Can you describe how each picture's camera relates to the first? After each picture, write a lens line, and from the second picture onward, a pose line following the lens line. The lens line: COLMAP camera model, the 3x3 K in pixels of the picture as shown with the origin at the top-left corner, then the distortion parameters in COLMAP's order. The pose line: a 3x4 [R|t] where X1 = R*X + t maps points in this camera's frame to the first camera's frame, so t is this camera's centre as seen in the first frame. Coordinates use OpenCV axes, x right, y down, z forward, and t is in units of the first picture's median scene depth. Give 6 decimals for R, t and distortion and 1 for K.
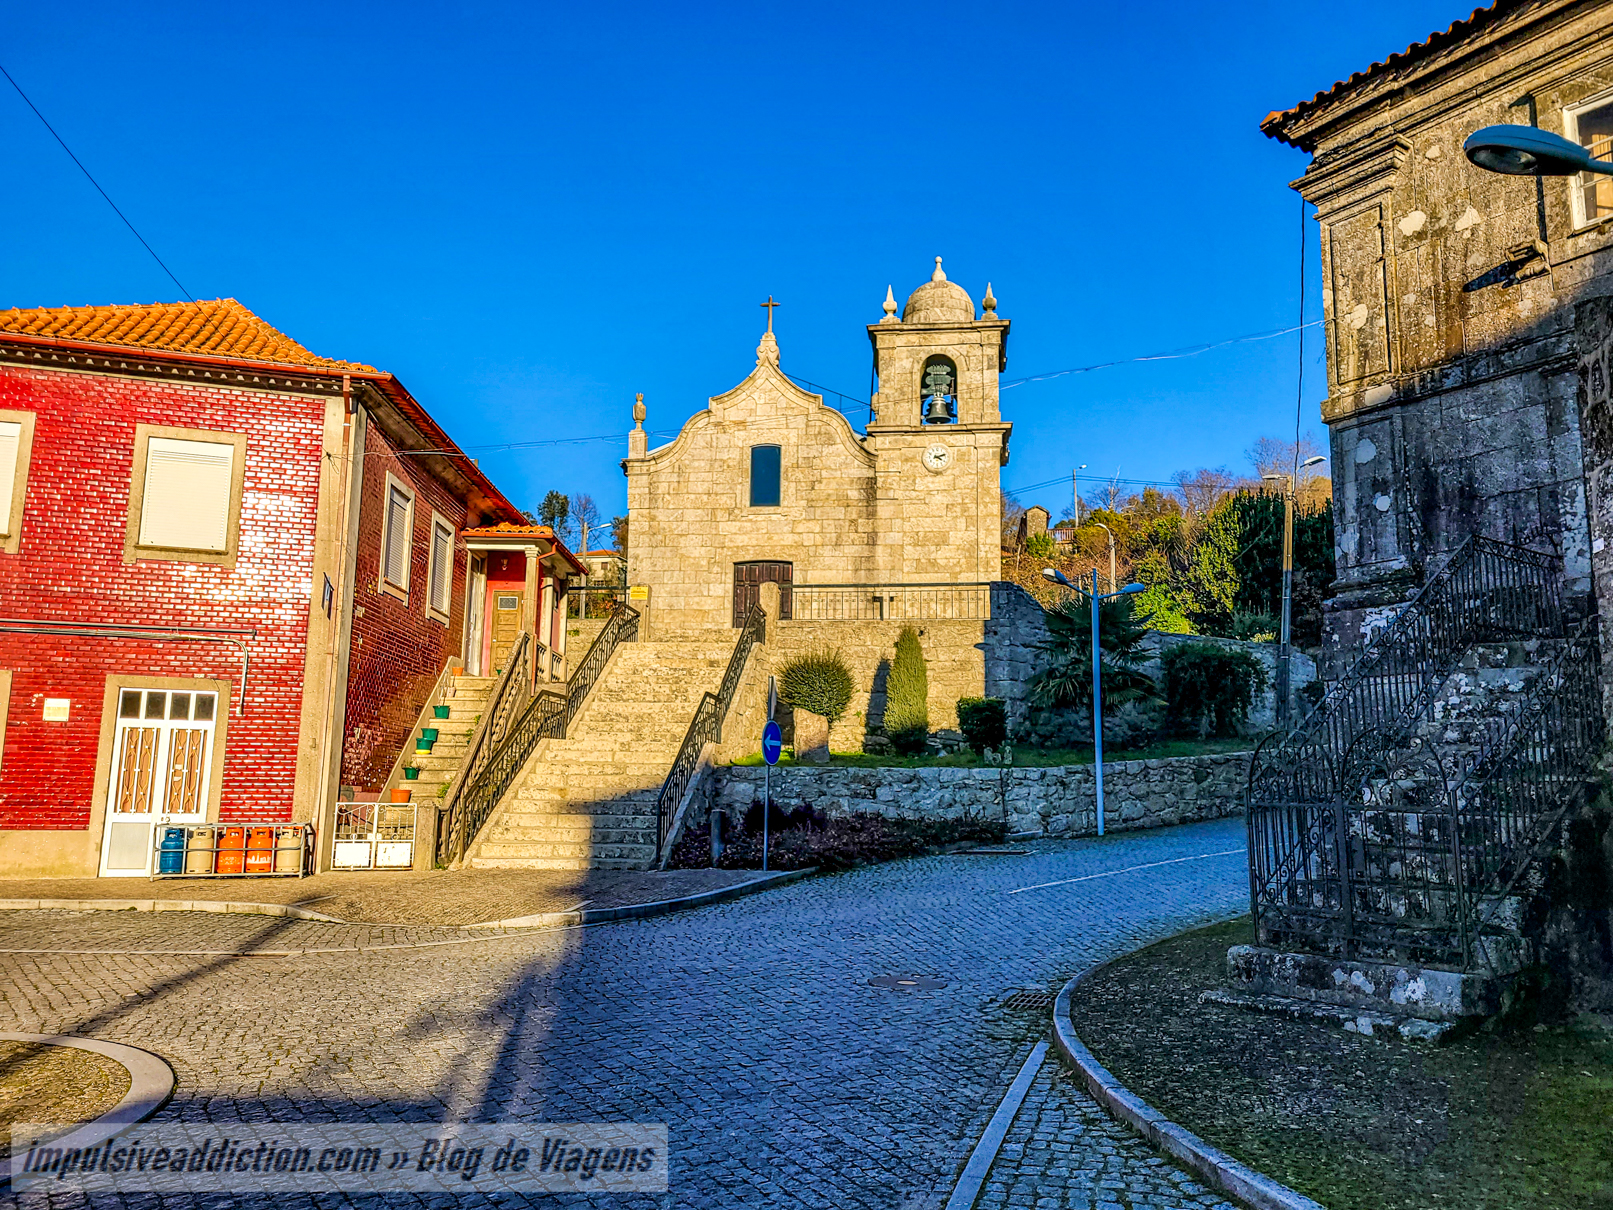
lens RADIAL K [[1225.2, 0, 806.5], [0, 1225.2, 605.0], [0, 0, 1]] dist [0.044470, 0.000335]
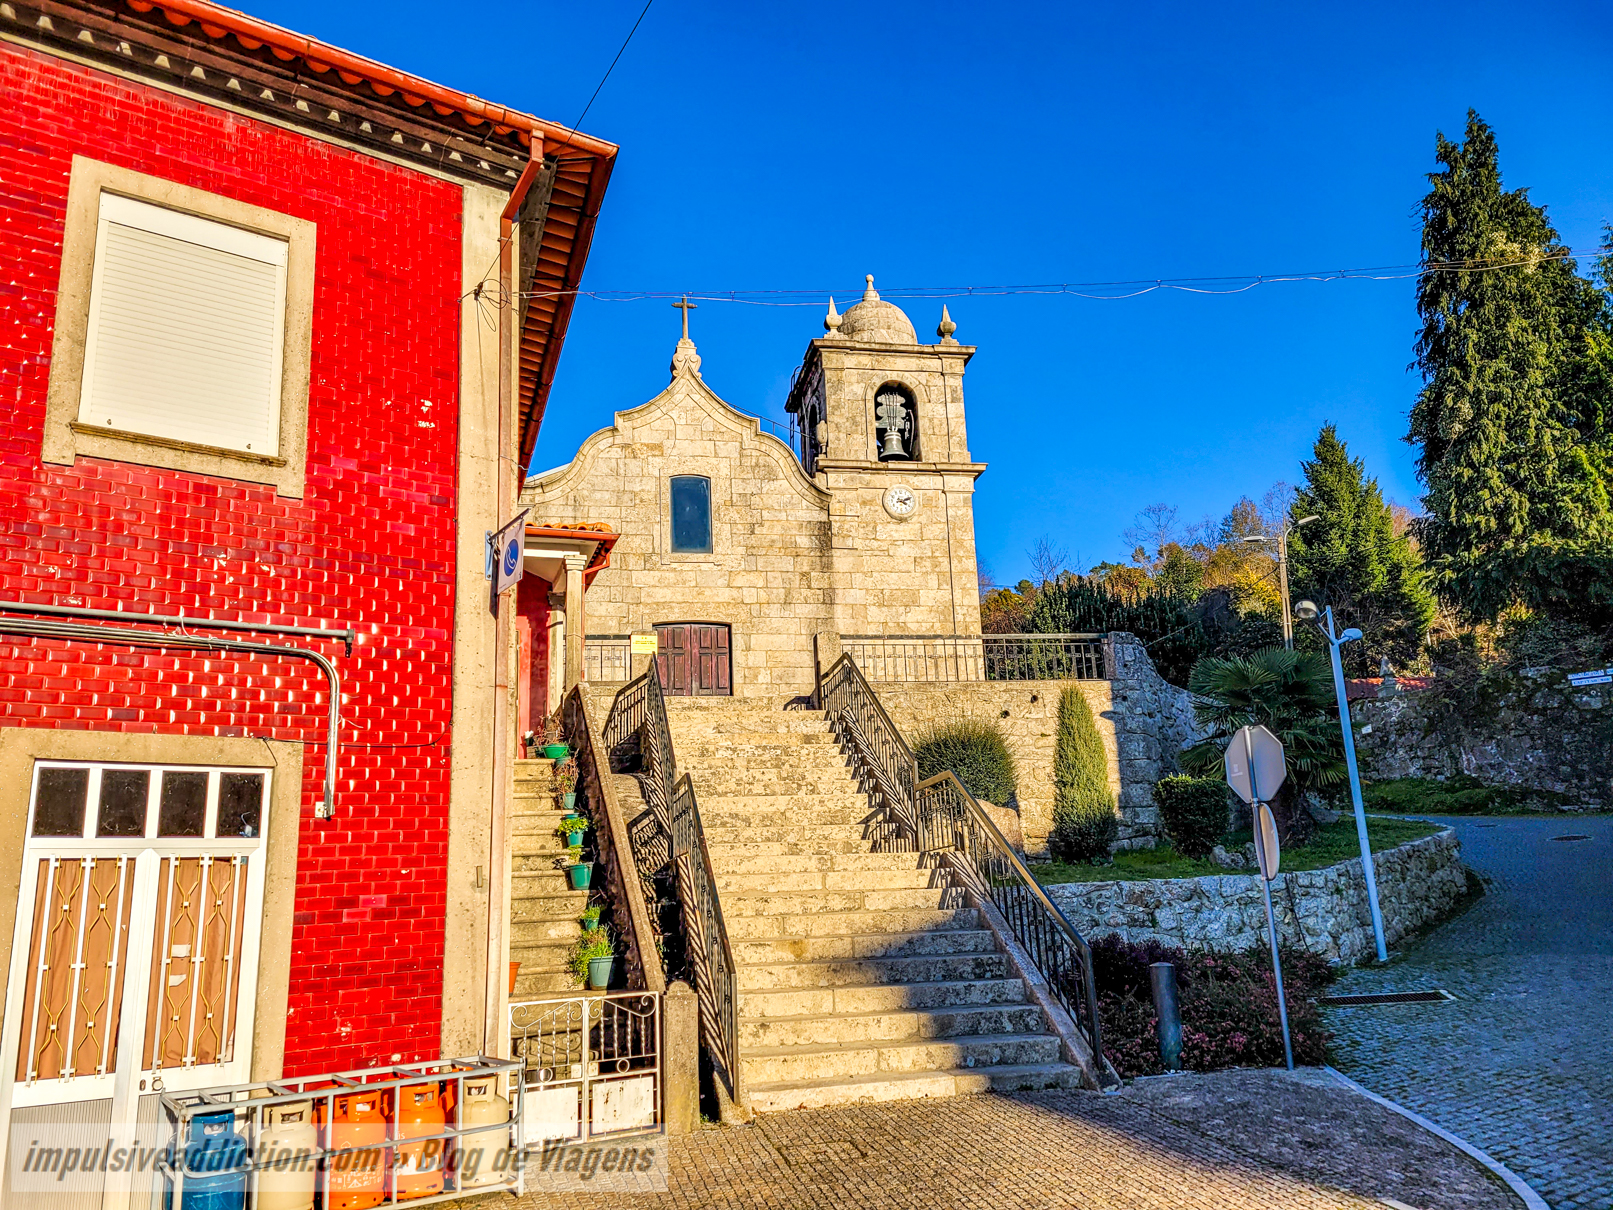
lens RADIAL K [[1198.0, 0, 808.2], [0, 1198.0, 625.3], [0, 0, 1]] dist [0.070752, -0.060865]
pose [[0.943868, 0.019607, 0.329739, -0.217193], [0.007064, 0.996810, -0.079492, 0.027219], [-0.330246, 0.077359, 0.940719, 0.262568]]
